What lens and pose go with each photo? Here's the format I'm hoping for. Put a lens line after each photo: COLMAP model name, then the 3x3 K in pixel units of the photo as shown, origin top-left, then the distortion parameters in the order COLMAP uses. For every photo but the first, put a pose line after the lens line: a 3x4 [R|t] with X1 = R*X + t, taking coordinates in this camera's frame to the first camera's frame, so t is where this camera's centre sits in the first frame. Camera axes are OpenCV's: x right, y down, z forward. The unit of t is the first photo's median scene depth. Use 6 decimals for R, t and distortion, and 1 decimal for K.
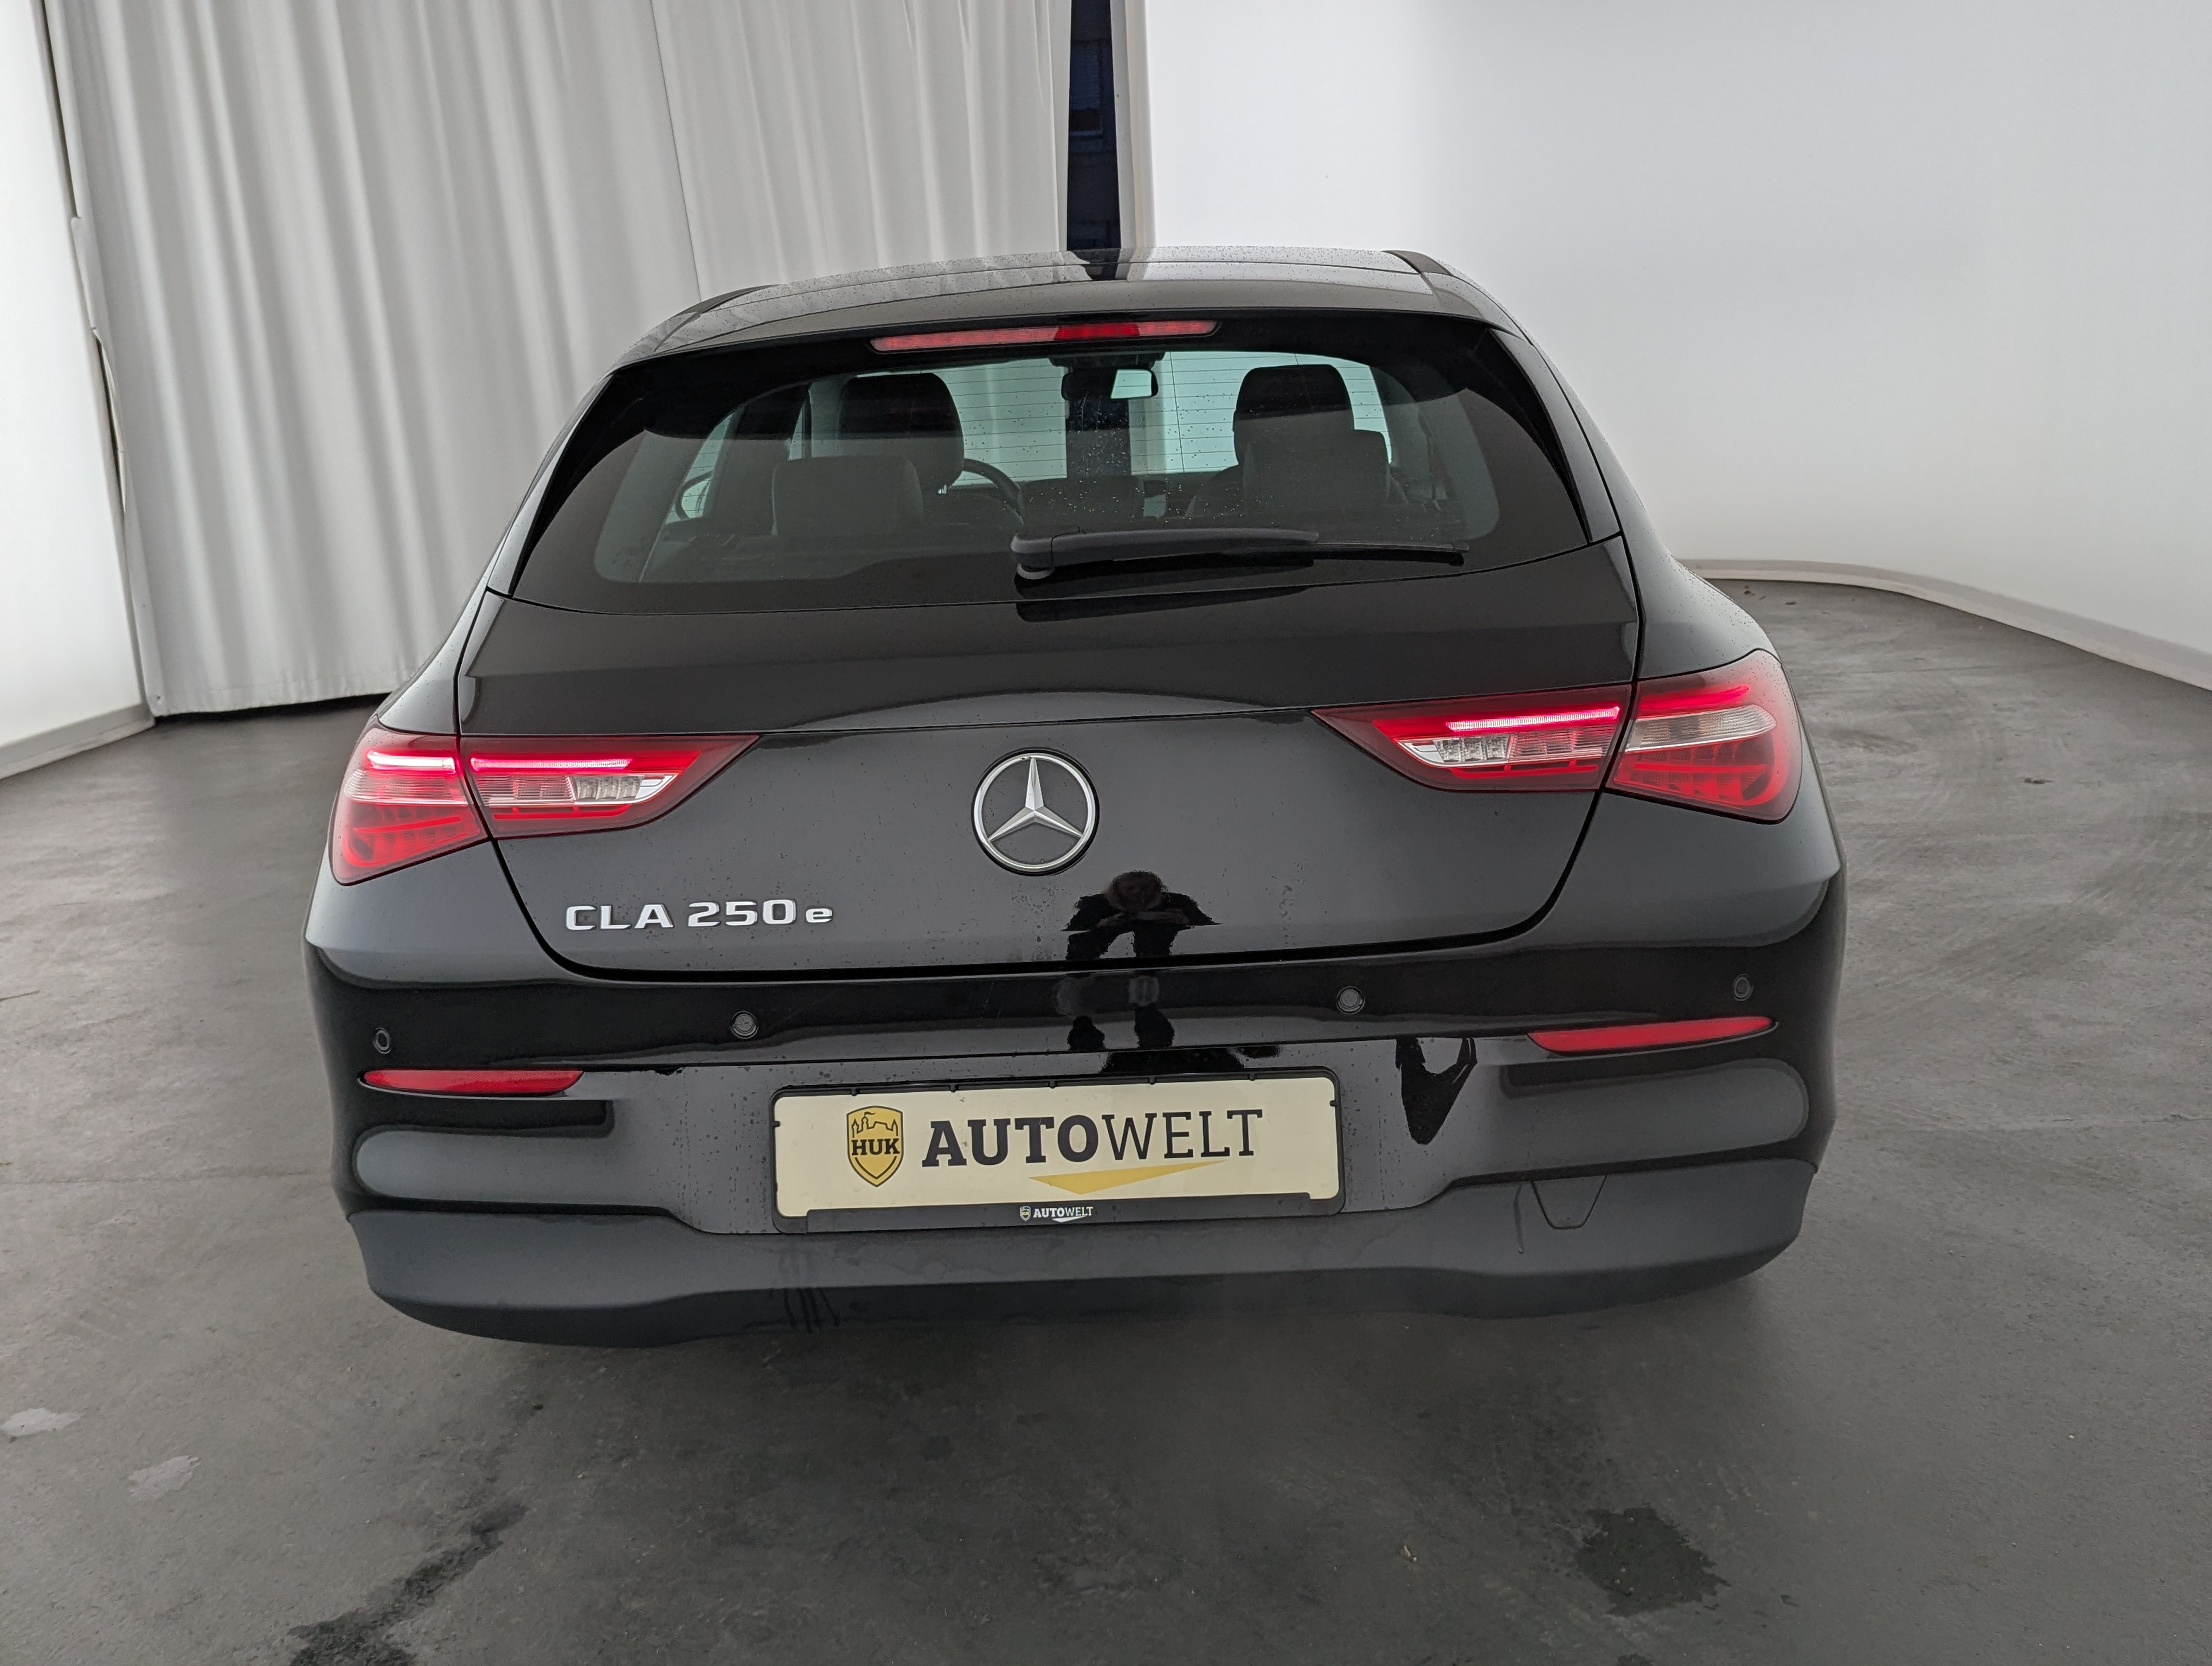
lens RADIAL K [[2069.2, 0, 1106.0], [0, 2069.2, 833.0], [0, 0, 1]] dist [0.046054, 0.002126]
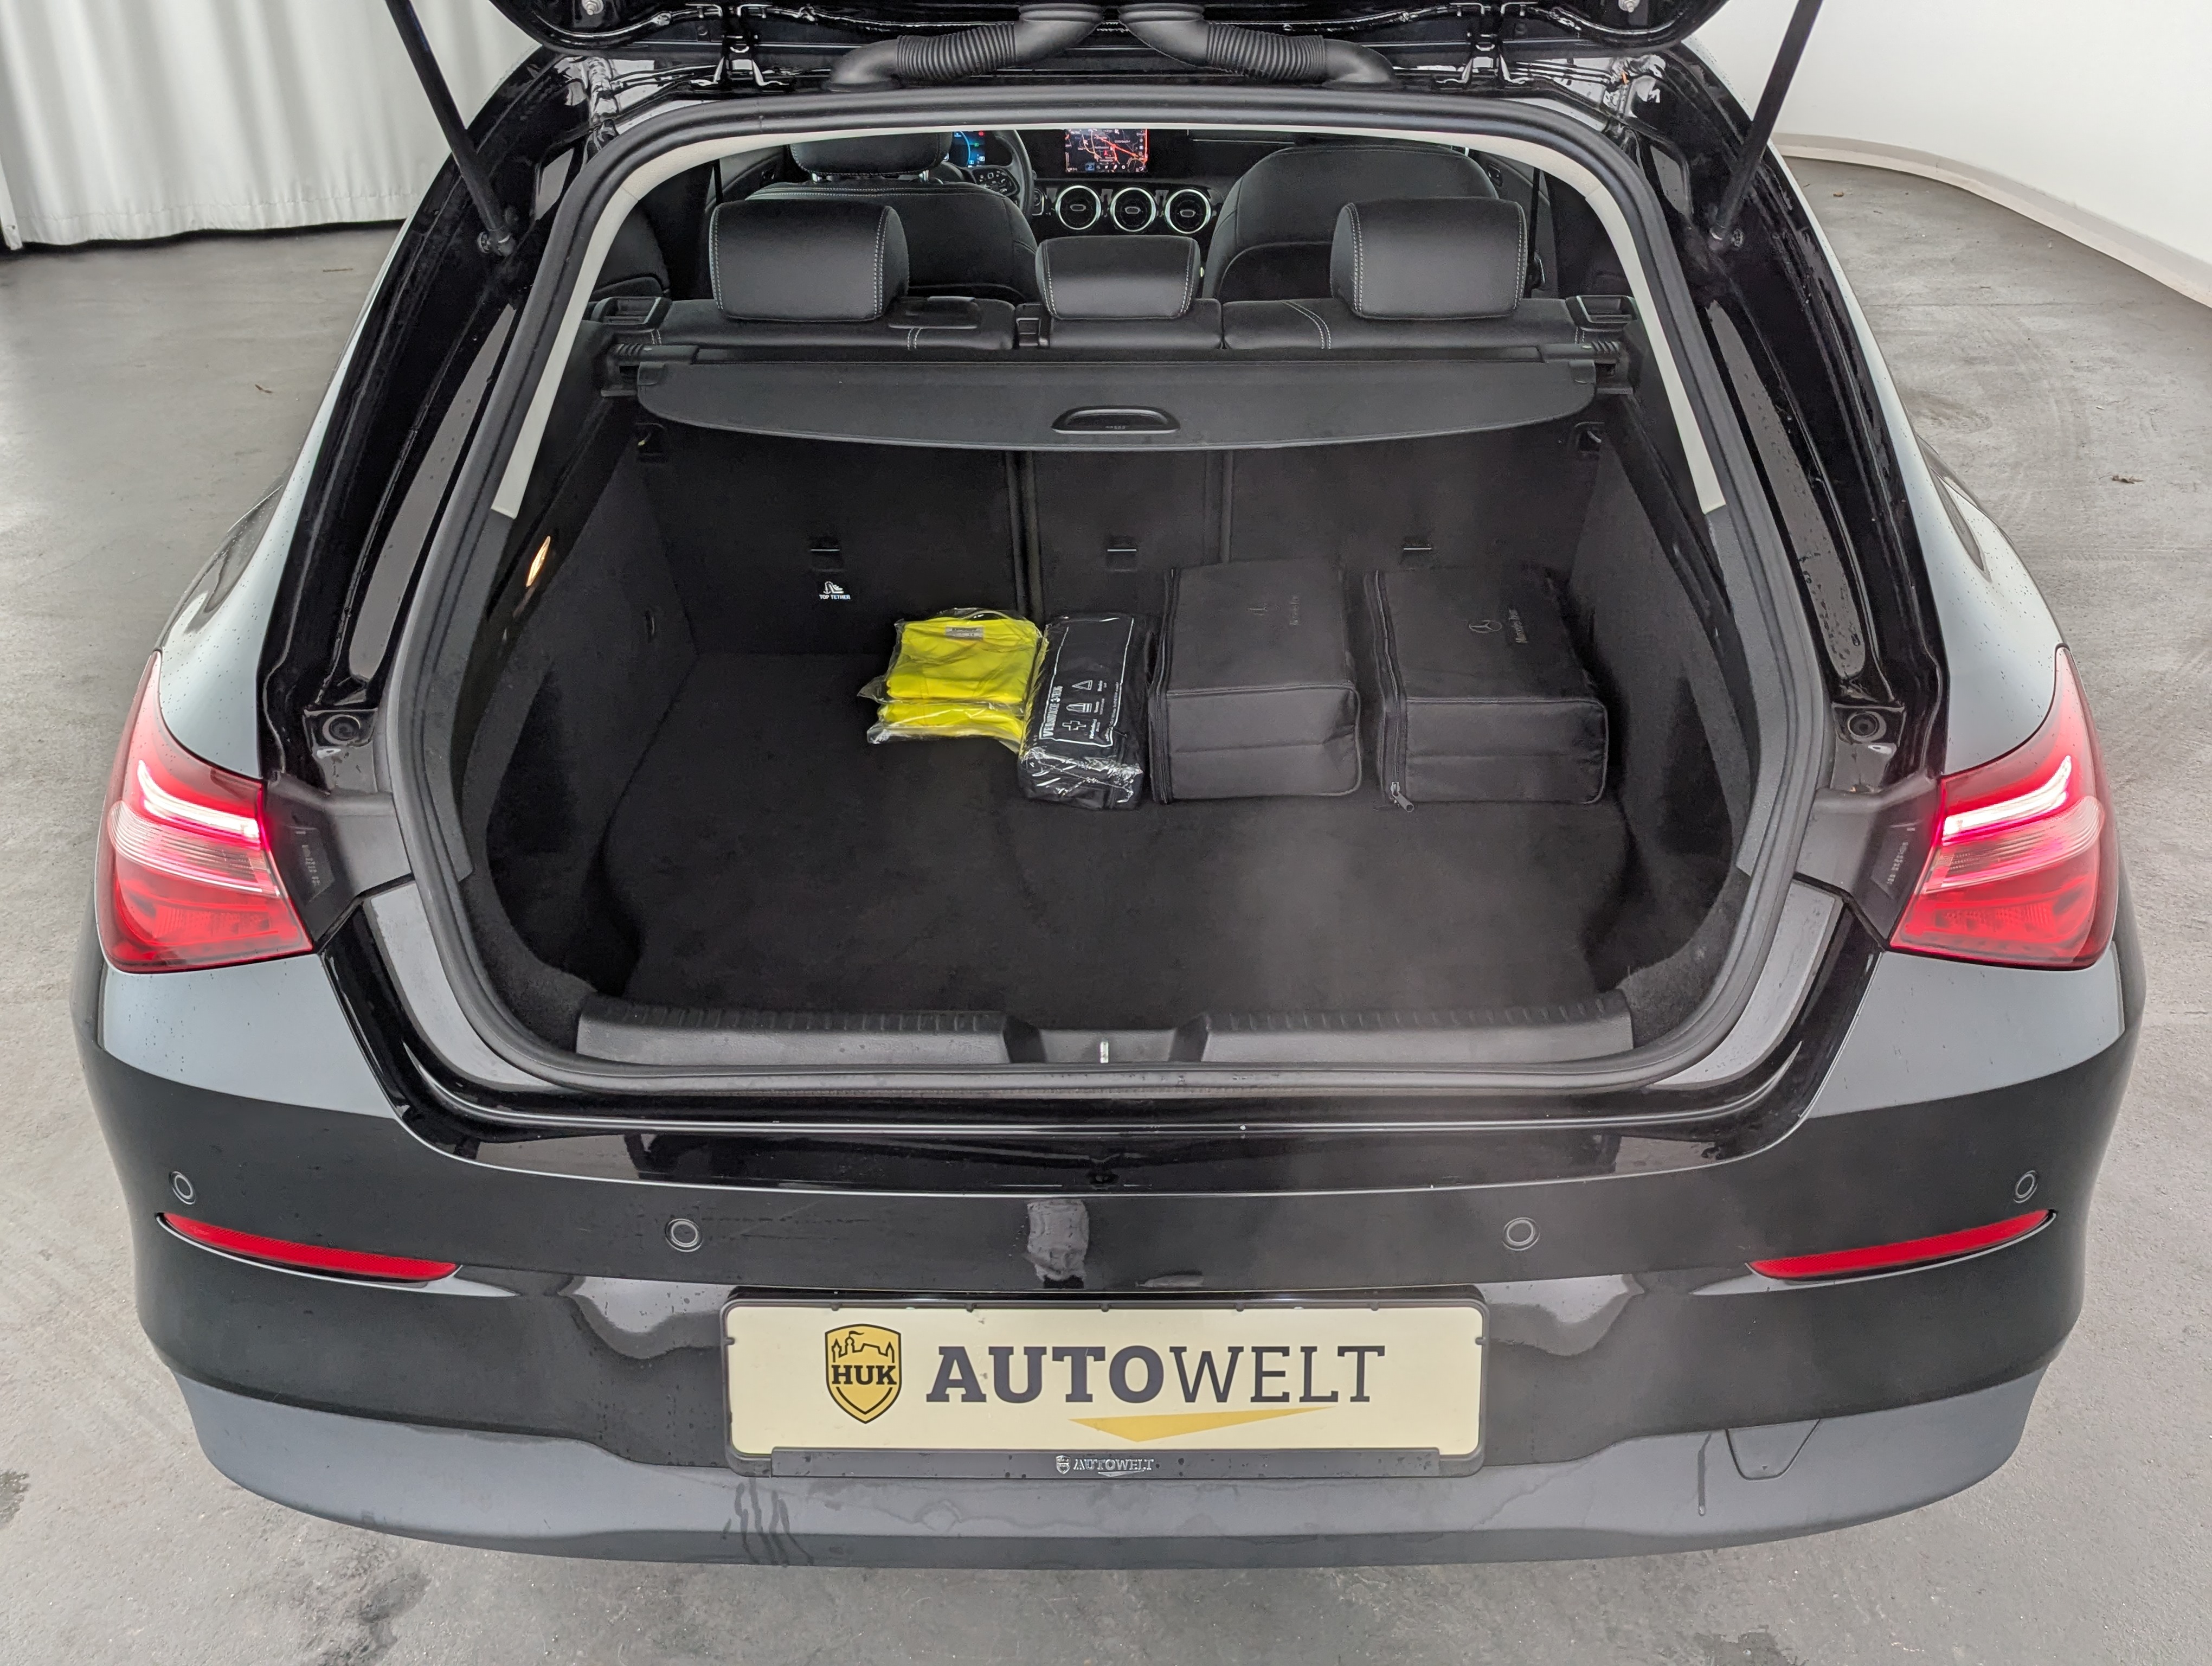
lens RADIAL K [[2060.3, 0, 1142.0], [0, 2060.3, 836.6], [0, 0, 1]] dist [-0.006596, 0.106961]
pose [[0.998236, 0.029249, 0.051658, -0.046475], [-0.041115, 0.968340, 0.246226, -0.186578], [-0.042821, -0.247916, 0.967835, 0.274401]]
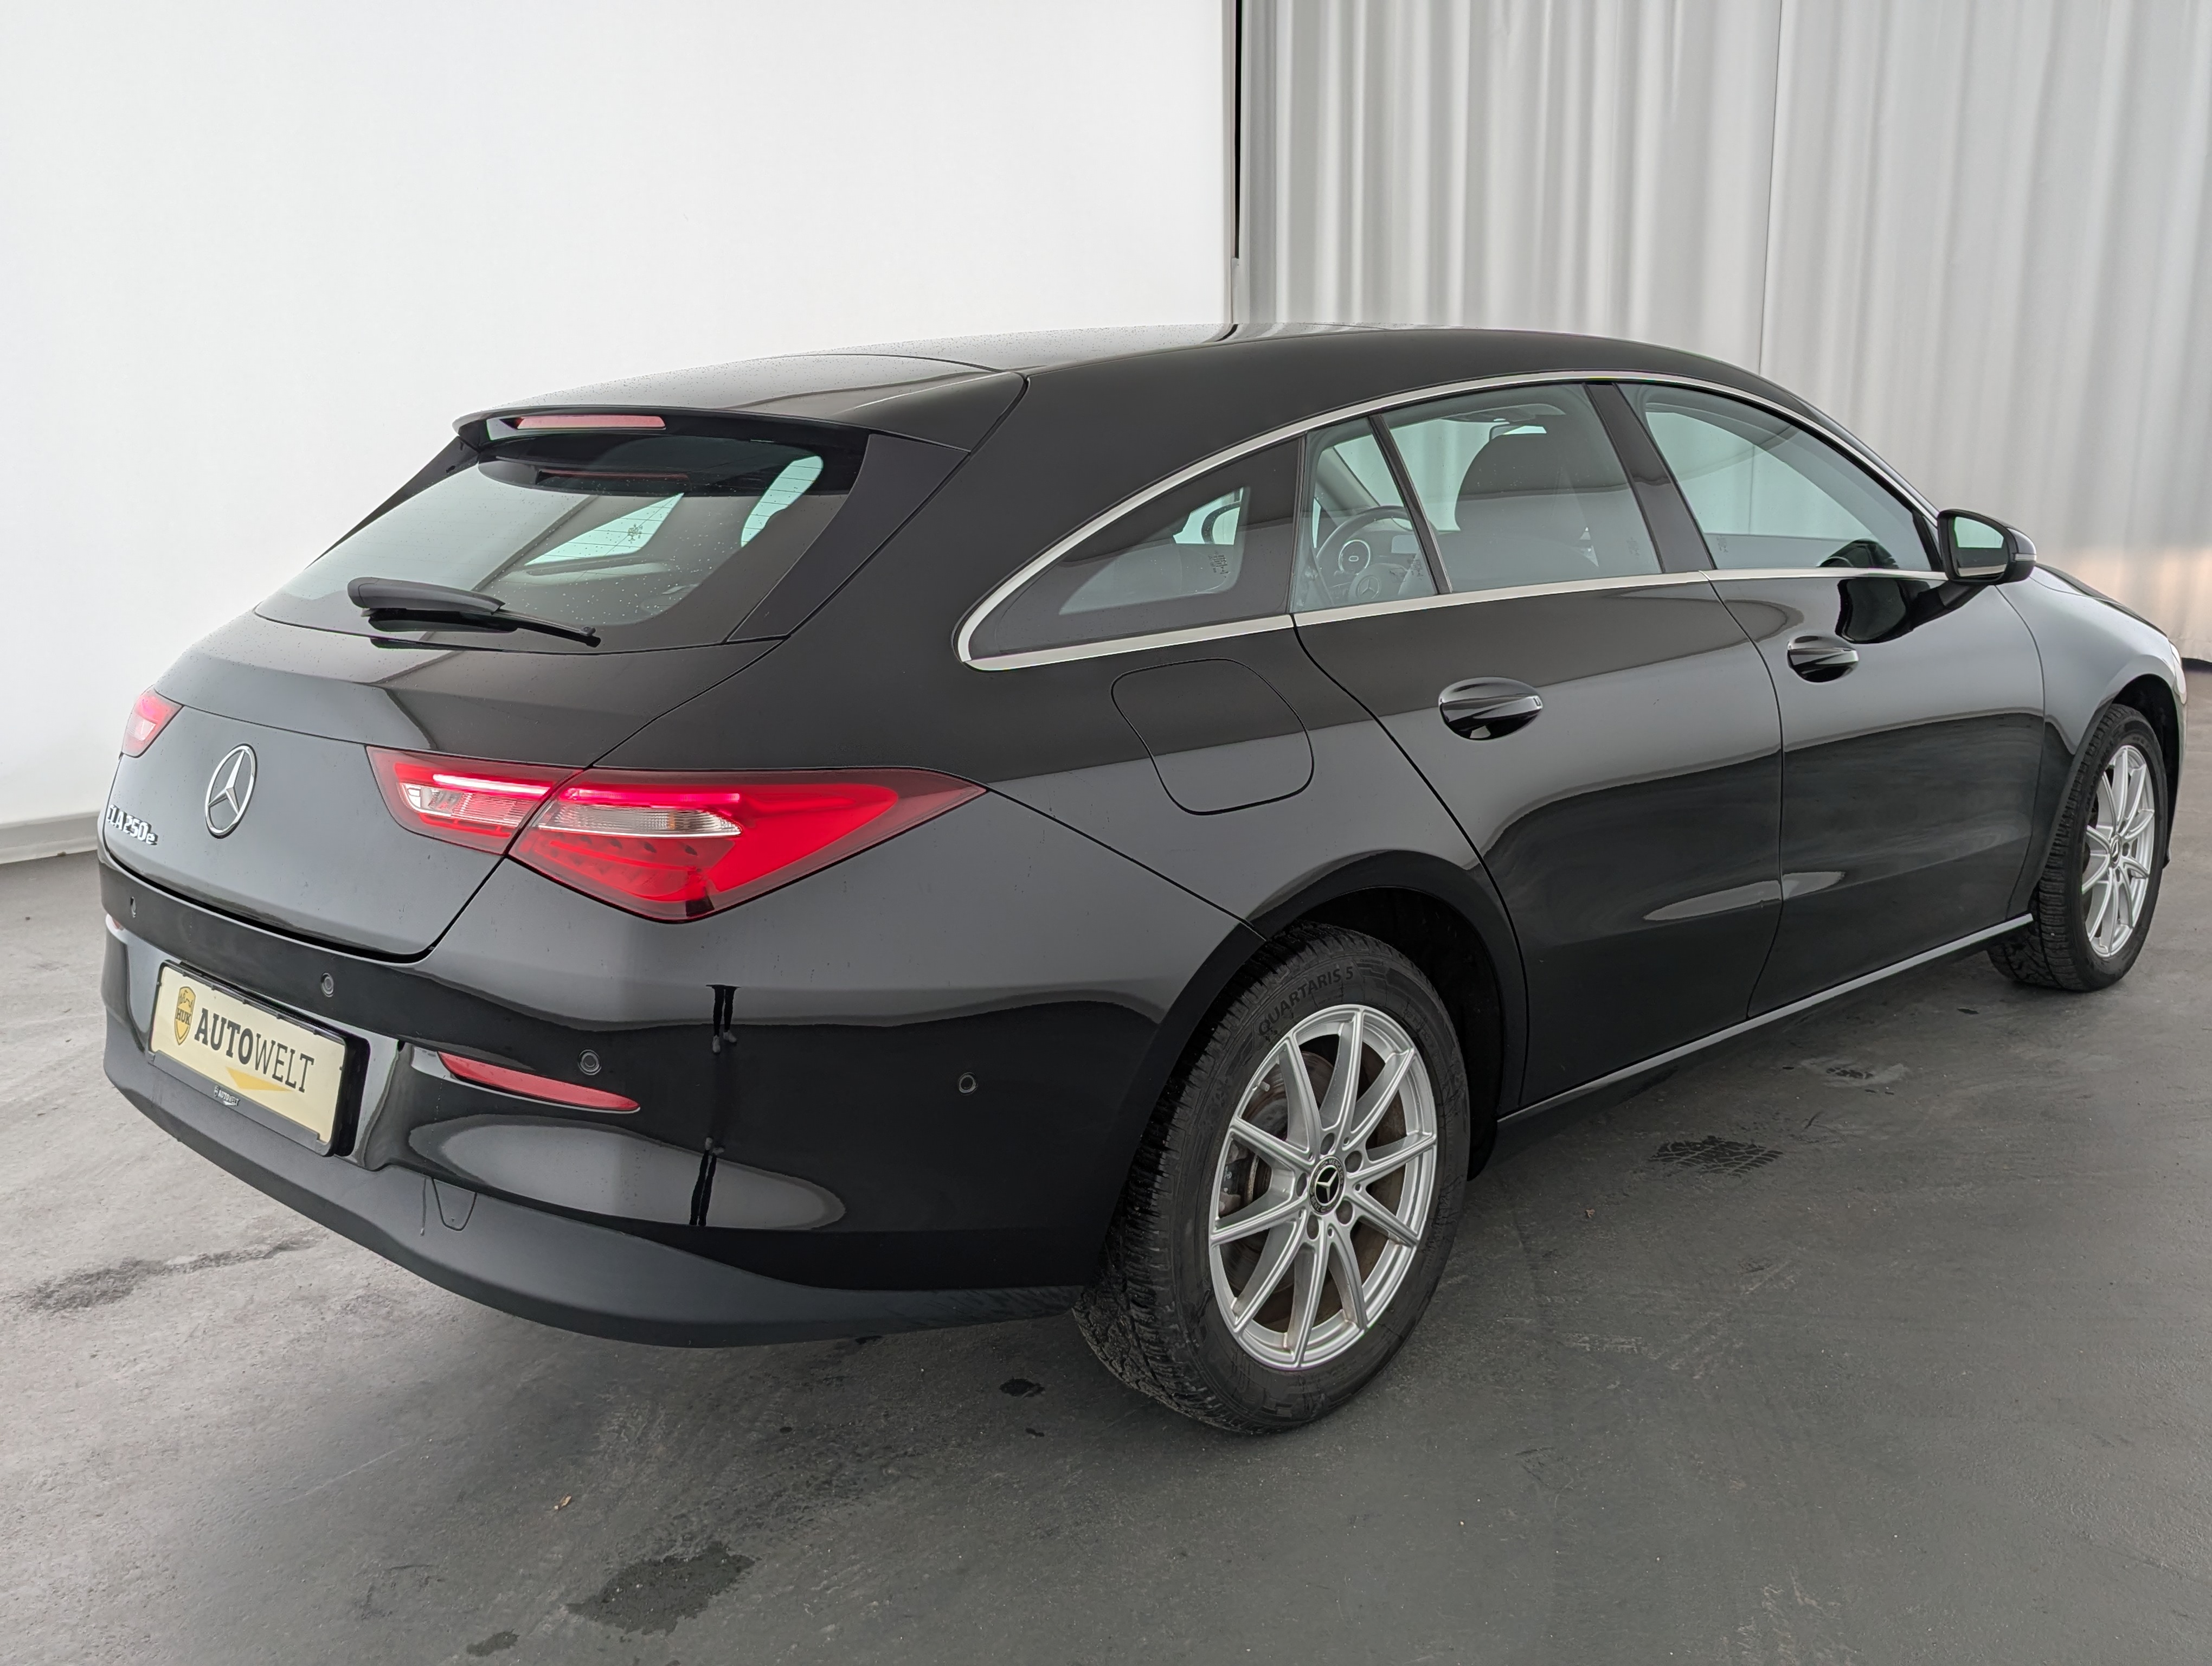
lens RADIAL K [[2012.4, 0, 1110.2], [0, 2012.4, 820.2], [0, 0, 1]] dist [0.007098, 0.008702]
pose [[0.742547, 0.173098, -0.647041, 0.982818], [-0.175493, 0.982560, 0.061460, -0.136306], [0.646395, 0.067914, 0.759974, 0.320090]]
